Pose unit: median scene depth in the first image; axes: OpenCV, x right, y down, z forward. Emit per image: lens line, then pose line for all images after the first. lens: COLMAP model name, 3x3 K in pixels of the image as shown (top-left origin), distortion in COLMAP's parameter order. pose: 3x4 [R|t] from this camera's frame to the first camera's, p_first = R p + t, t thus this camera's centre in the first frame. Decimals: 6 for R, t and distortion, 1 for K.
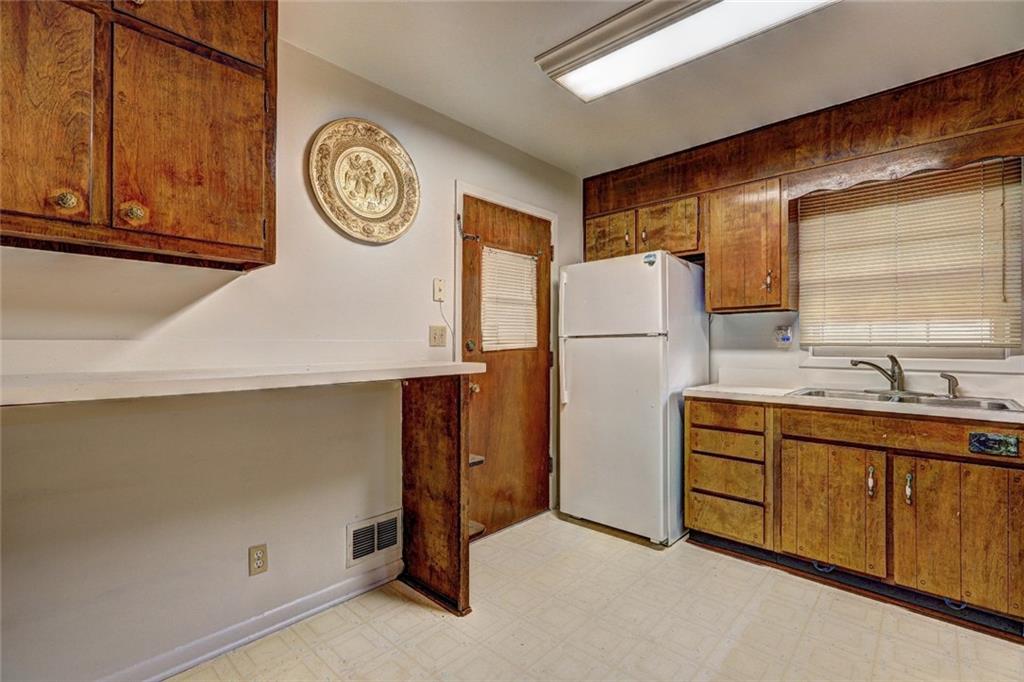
lens RADIAL K [[461.1, 0, 508.8], [0, 461.1, 344.1], [0, 0, 1]] dist [-0.002465, 0.000460]
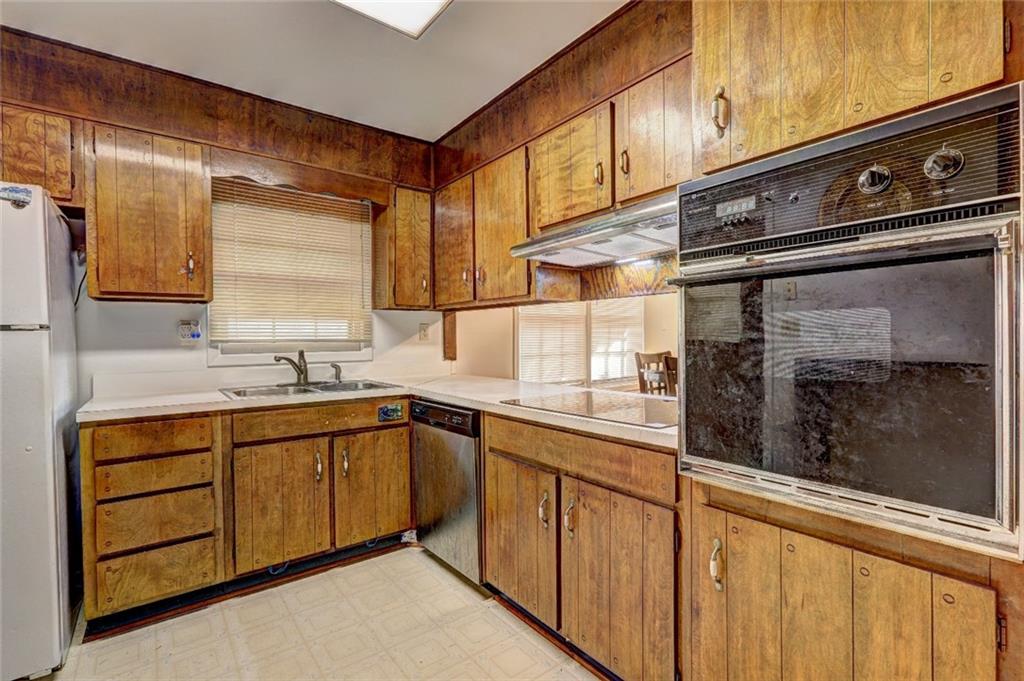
lens RADIAL K [[461.1, 0, 508.8], [0, 461.1, 343.6], [0, 0, 1]] dist [-0.002465, 0.000460]
pose [[0.156158, -0.015752, 0.987606, -0.183300], [0.009282, 0.999852, 0.014480, -0.002982], [-0.987688, 0.006906, 0.156281, 0.333924]]
